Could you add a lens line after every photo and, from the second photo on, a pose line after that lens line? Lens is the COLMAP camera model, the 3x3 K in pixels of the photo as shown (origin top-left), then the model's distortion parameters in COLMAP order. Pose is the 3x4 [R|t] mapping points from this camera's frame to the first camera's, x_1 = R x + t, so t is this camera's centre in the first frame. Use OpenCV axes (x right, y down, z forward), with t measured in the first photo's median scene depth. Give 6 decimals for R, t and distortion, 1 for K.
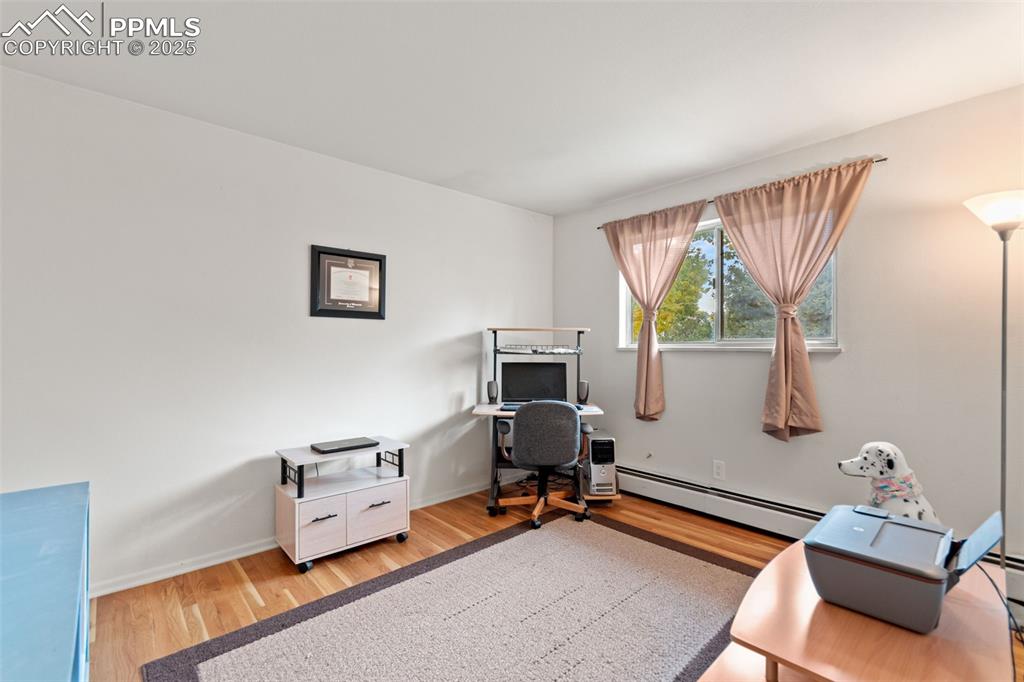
lens RADIAL K [[443.5, 0, 513.7], [0, 443.5, 347.7], [0, 0, 1]] dist [0.000646, -0.000012]
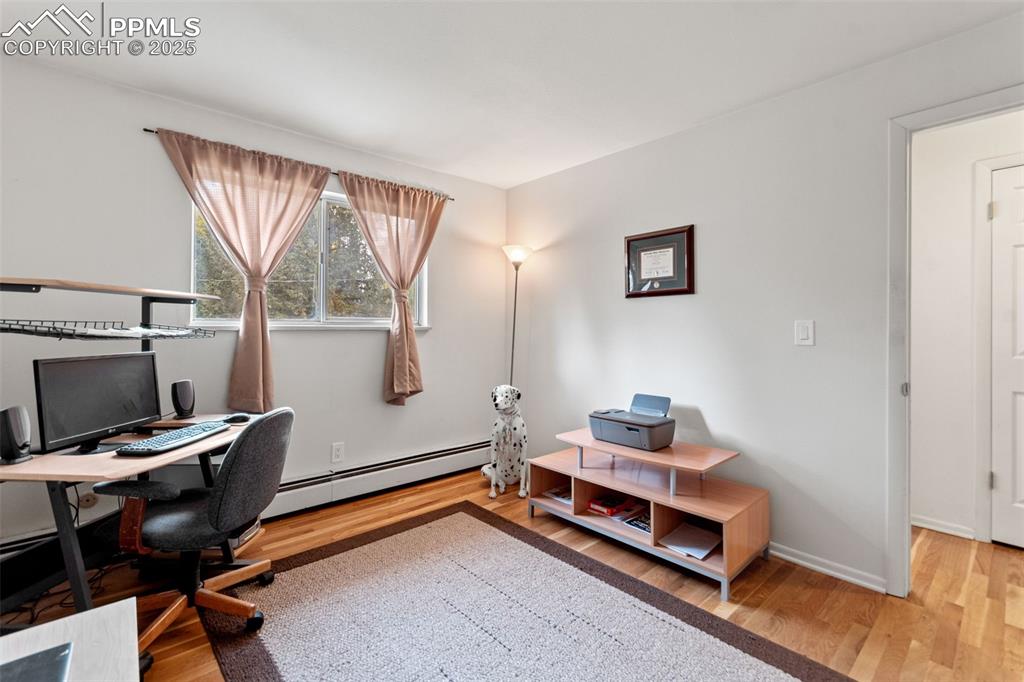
lens RADIAL K [[443.5, 0, 514.0], [0, 443.5, 330.8], [0, 0, 1]] dist [0.000646, -0.000012]
pose [[0.024012, -0.008077, 0.999679, -0.515660], [0.001467, 0.999967, 0.008044, 0.001538], [-0.999711, 0.001273, 0.024023, 0.609607]]
